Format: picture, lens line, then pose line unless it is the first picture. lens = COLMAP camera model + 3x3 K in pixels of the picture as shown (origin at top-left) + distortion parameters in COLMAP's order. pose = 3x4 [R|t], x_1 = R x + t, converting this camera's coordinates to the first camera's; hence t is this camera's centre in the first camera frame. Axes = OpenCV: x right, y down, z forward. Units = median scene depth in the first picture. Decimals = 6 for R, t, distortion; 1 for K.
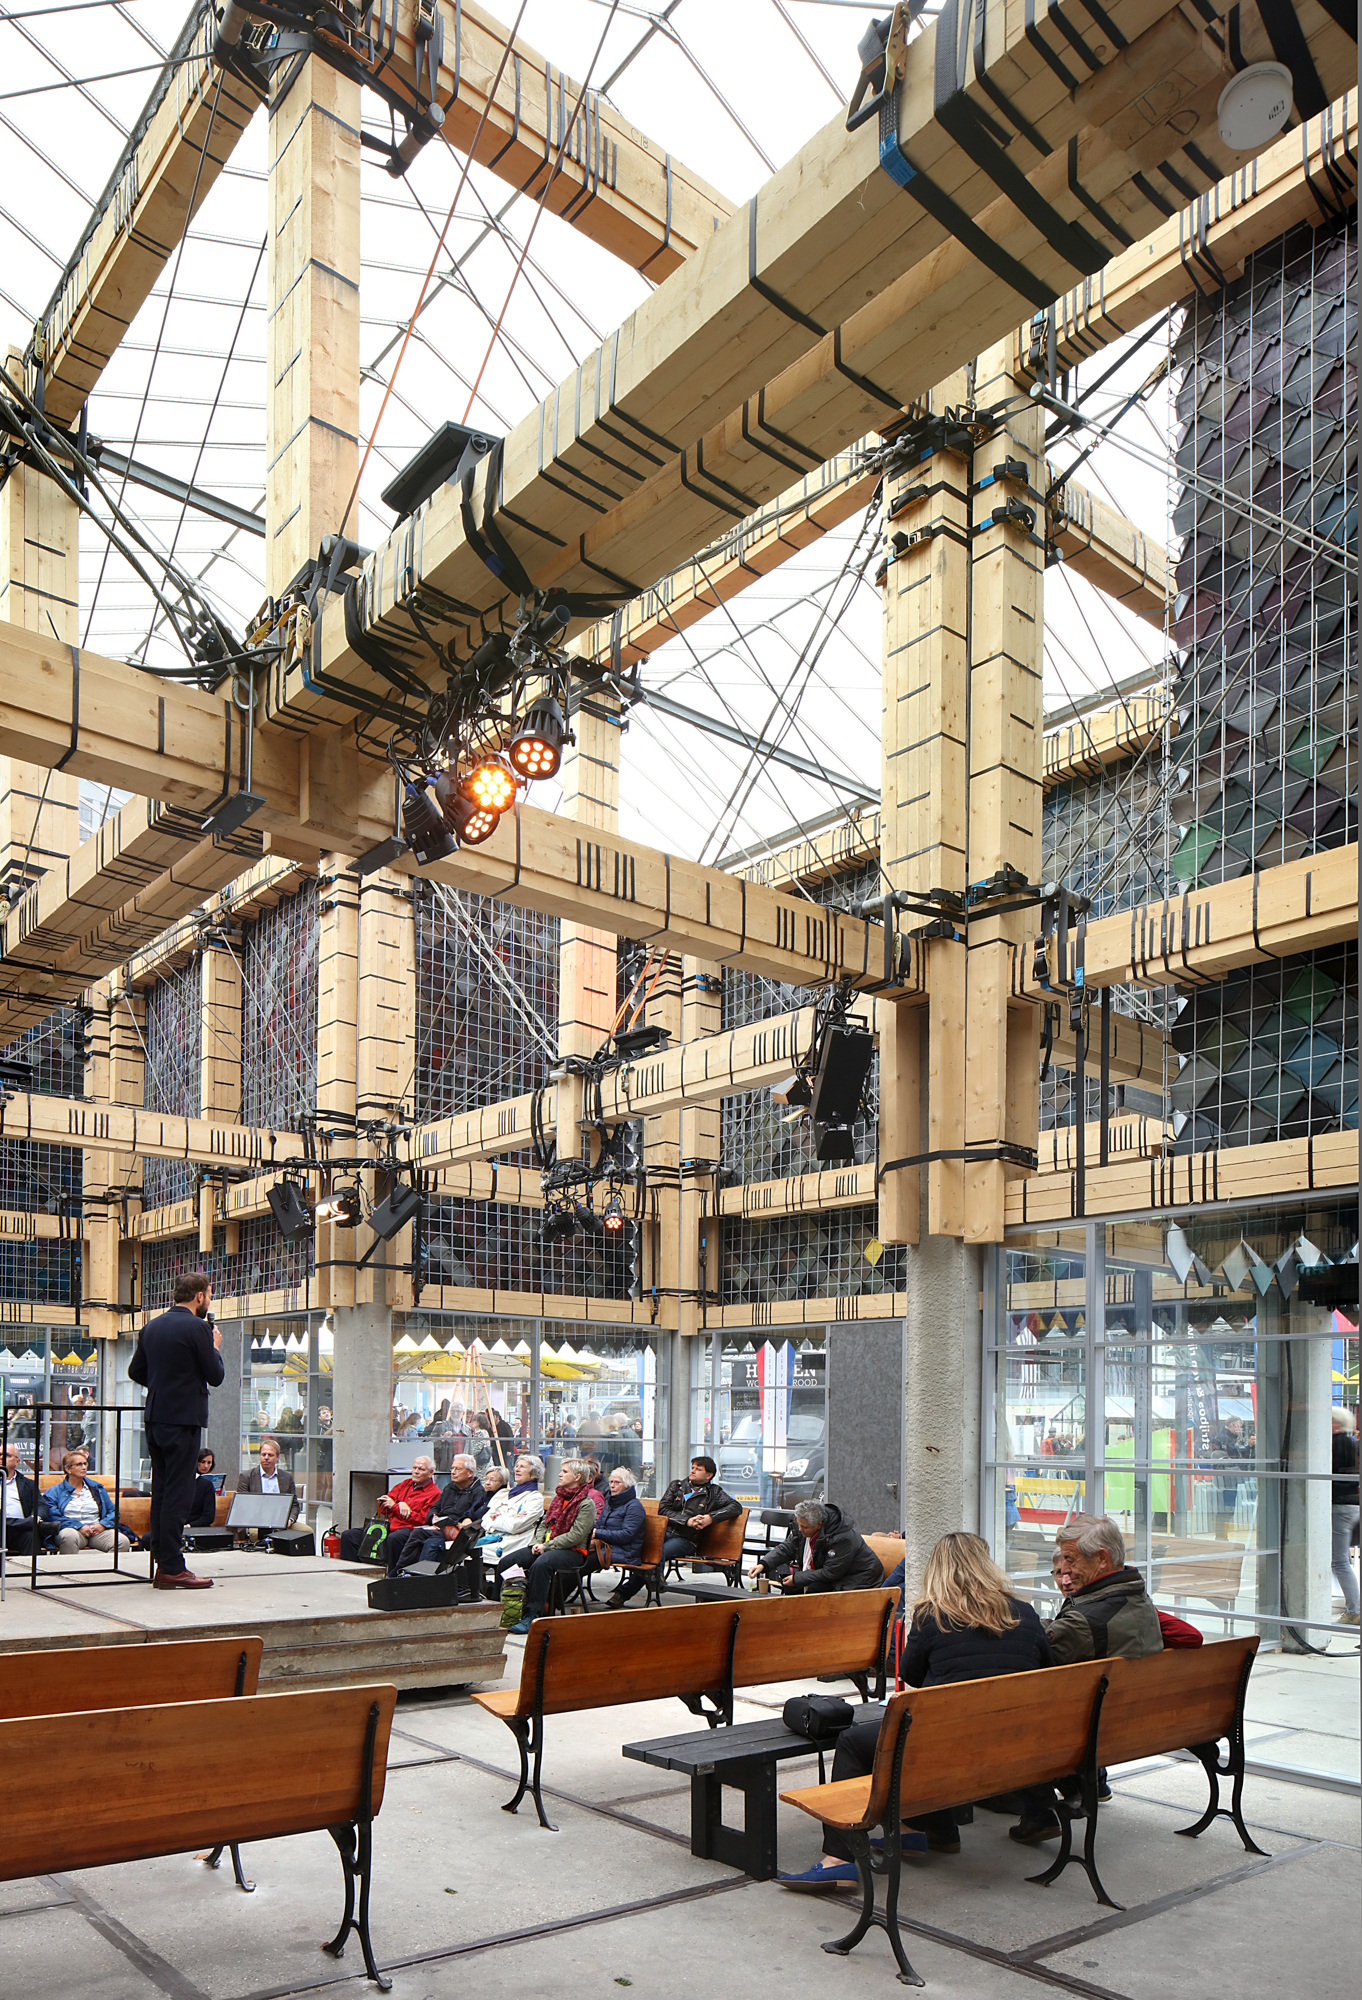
lens RADIAL K [[1387.6, 0, 685.9], [0, 1387.6, 1191.2], [0, 0, 1]] dist [0.005502, -0.000556]
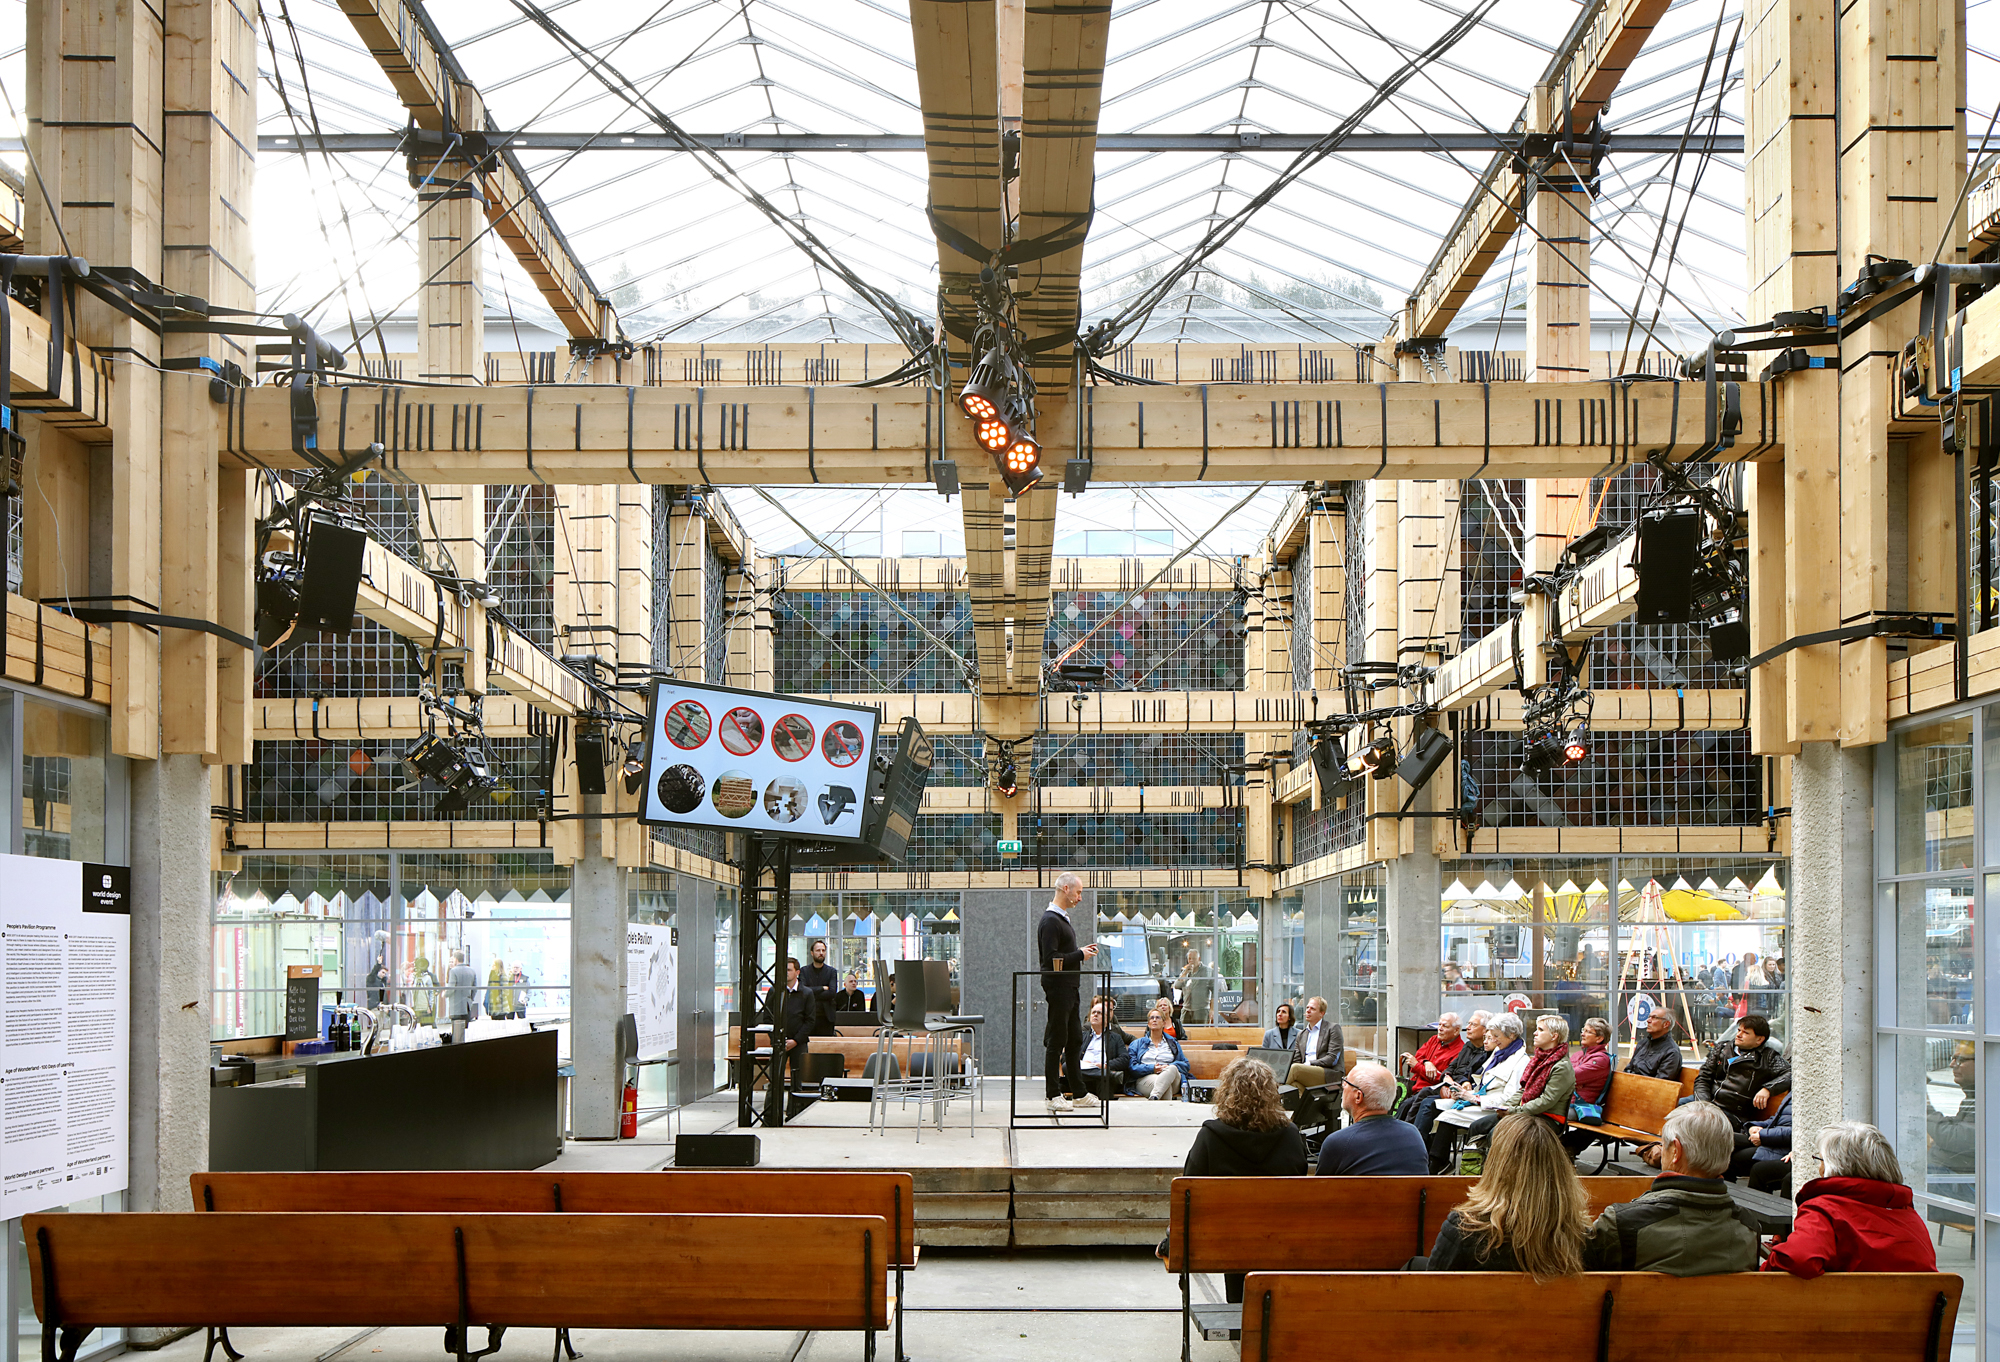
lens RADIAL K [[1444.9, 0, 1000.0], [0, 1444.9, 681.0], [0, 0, 1]] dist [0.007089, 0.001268]
pose [[0.758140, -0.146687, -0.635379, 0.216144], [0.127455, 0.988911, -0.076225, 0.000848], [0.639515, -0.023194, 0.768429, 0.032344]]
